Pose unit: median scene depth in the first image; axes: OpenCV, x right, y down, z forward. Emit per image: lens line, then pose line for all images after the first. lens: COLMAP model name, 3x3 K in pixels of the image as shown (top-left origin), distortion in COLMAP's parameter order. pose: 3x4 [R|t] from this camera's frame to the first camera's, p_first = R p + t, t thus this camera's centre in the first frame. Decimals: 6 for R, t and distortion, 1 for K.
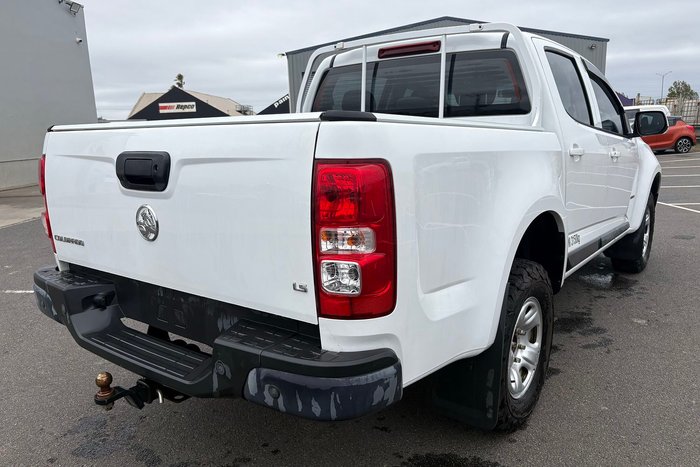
lens RADIAL K [[522.6, 0, 356.5], [0, 522.6, 234.6], [0, 0, 1]] dist [0.051884, -0.033809]
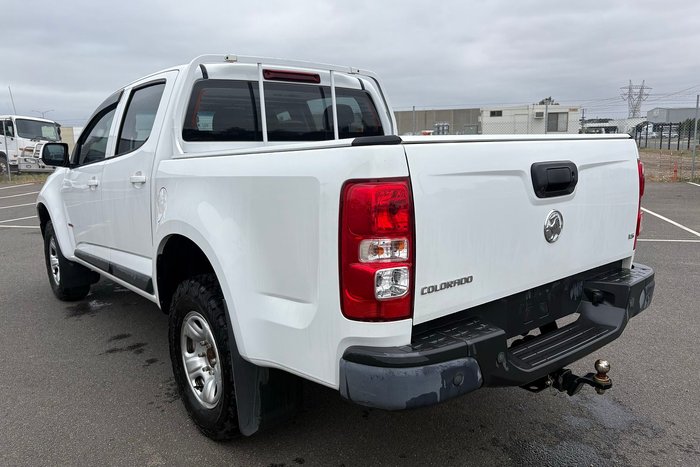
lens RADIAL K [[522.6, 0, 355.1], [0, 522.6, 229.4], [0, 0, 1]] dist [0.051884, -0.033809]
pose [[0.250673, -0.130695, 0.959209, -1.560373], [0.201176, 0.976246, 0.080442, -0.187786], [-0.946938, 0.172805, 0.271012, 1.096304]]
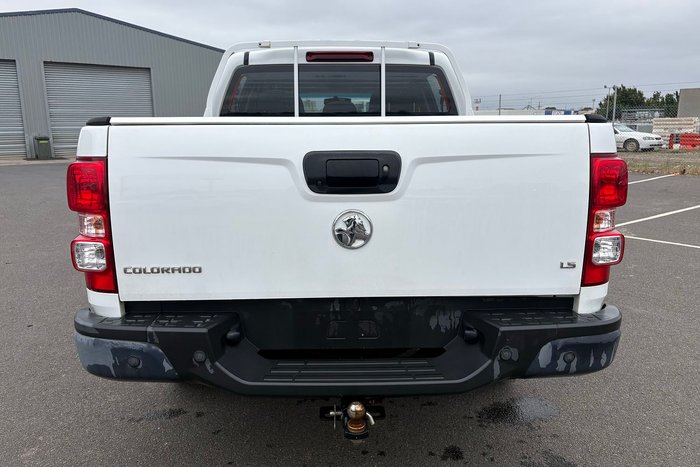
lens RADIAL K [[522.6, 0, 350.3], [0, 522.6, 237.1], [0, 0, 1]] dist [0.051884, -0.033809]
pose [[0.787349, -0.101479, 0.608098, -0.947145], [0.105143, 0.994012, 0.029744, -0.036334], [-0.607475, 0.040519, 0.793305, 0.285638]]
